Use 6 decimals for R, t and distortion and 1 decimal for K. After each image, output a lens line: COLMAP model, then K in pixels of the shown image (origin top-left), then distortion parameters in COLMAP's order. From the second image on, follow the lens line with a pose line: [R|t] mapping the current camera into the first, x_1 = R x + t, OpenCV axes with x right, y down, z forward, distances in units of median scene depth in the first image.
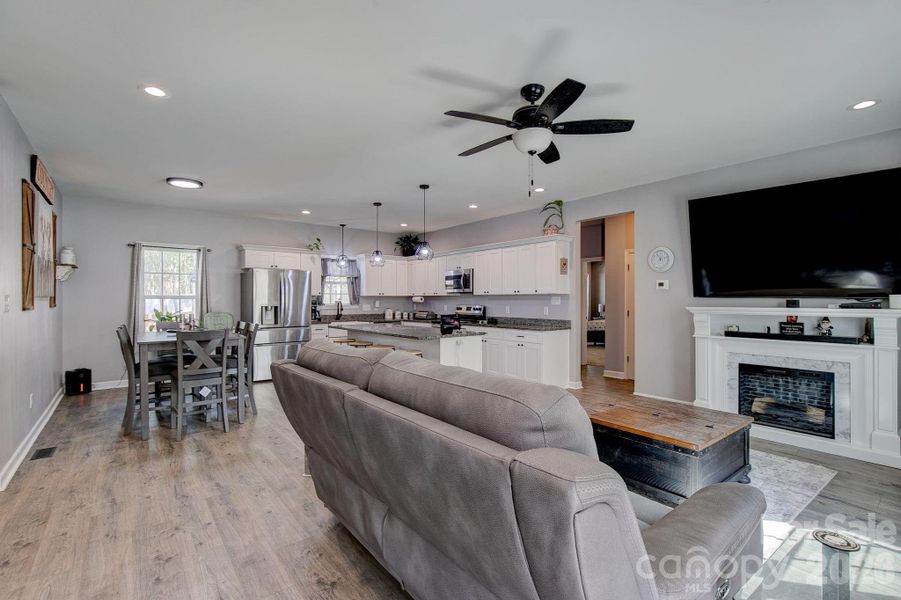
lens RADIAL K [[415.1, 0, 453.2], [0, 415.1, 299.8], [0, 0, 1]] dist [-0.013711, 0.001625]
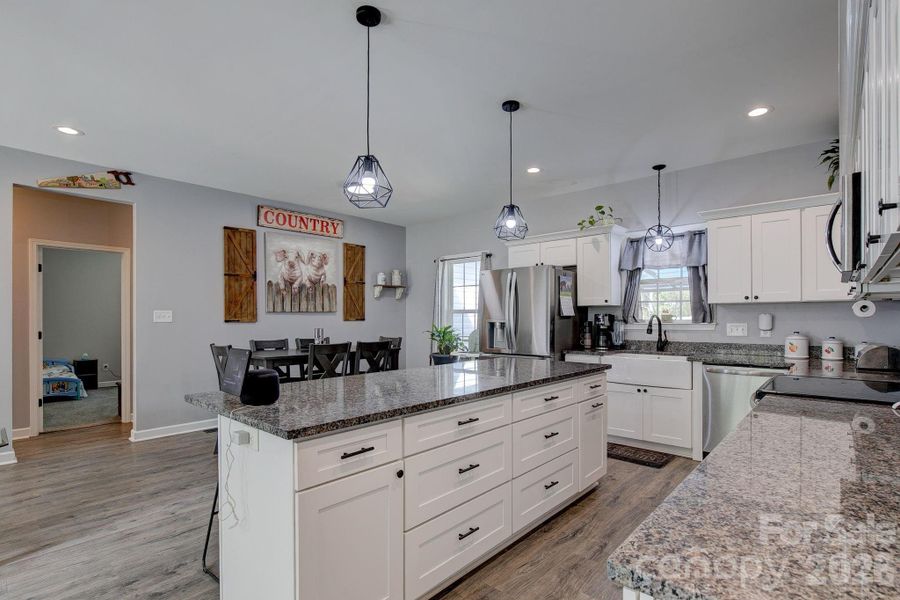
lens RADIAL K [[436.7, 0, 453.6], [0, 436.7, 320.4], [0, 0, 1]] dist [-0.013971, -0.000963]
pose [[0.165287, 0.005635, -0.986229, 0.249008], [0.002668, 0.999977, 0.006161, 0.006311], [0.986242, -0.003649, 0.165269, 0.736375]]
